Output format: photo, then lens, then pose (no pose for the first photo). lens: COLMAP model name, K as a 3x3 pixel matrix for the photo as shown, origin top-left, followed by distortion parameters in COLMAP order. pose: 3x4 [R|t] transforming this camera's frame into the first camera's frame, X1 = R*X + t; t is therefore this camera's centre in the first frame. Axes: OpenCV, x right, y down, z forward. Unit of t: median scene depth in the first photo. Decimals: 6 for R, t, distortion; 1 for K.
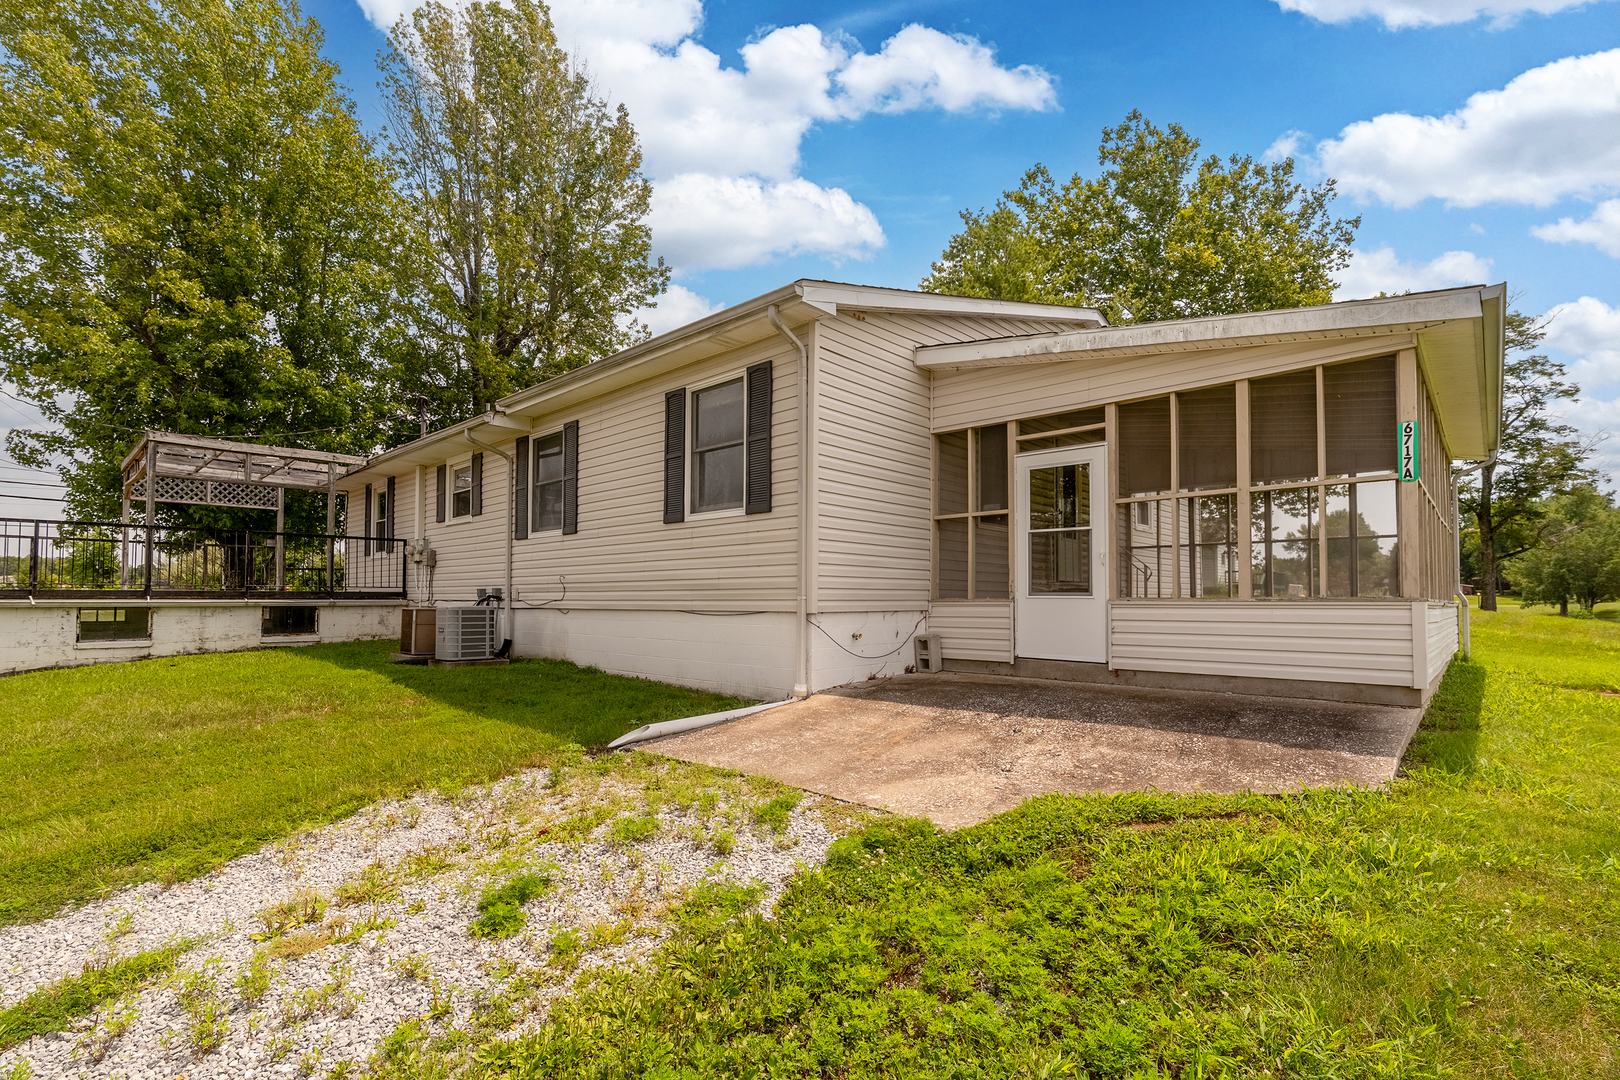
lens RADIAL K [[745.3, 0, 813.9], [0, 745.3, 587.1], [0, 0, 1]] dist [0.000872, 0.000040]
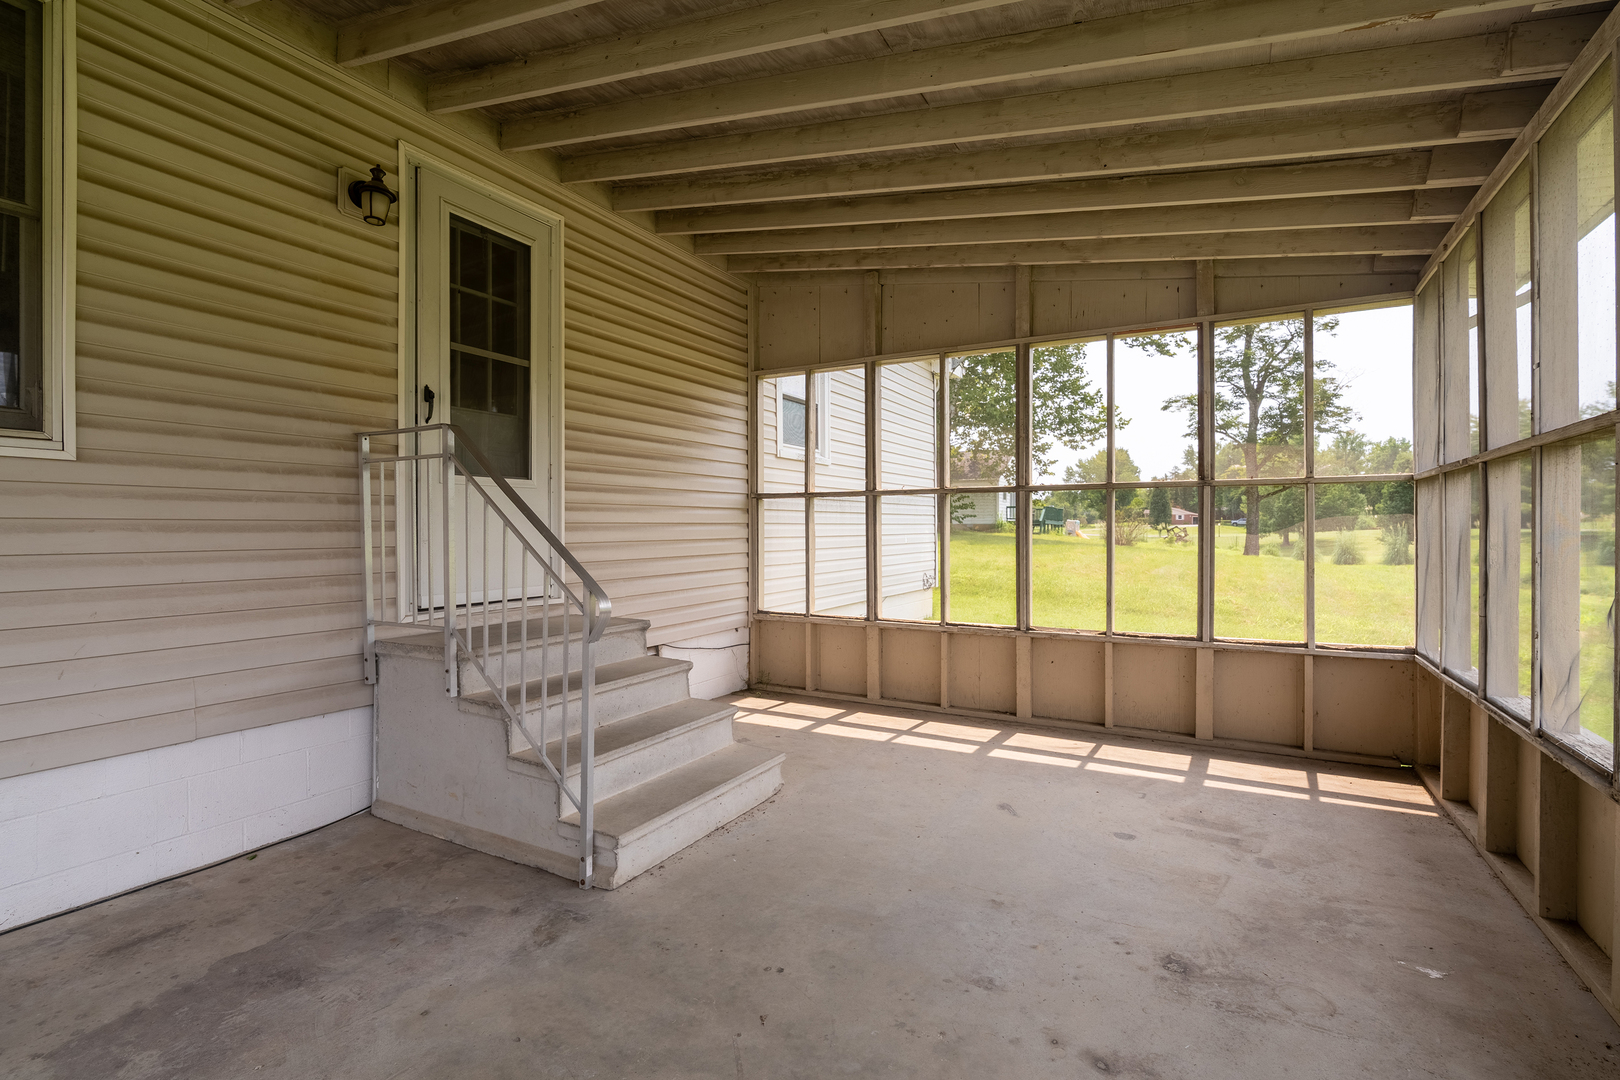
lens RADIAL K [[745.3, 0, 809.8], [0, 745.3, 532.5], [0, 0, 1]] dist [0.000872, 0.000040]
pose [[0.972446, -0.002517, 0.233115, 0.129223], [-0.003466, 0.999675, 0.025254, -0.015310], [-0.233102, -0.025366, 0.972121, 0.204374]]
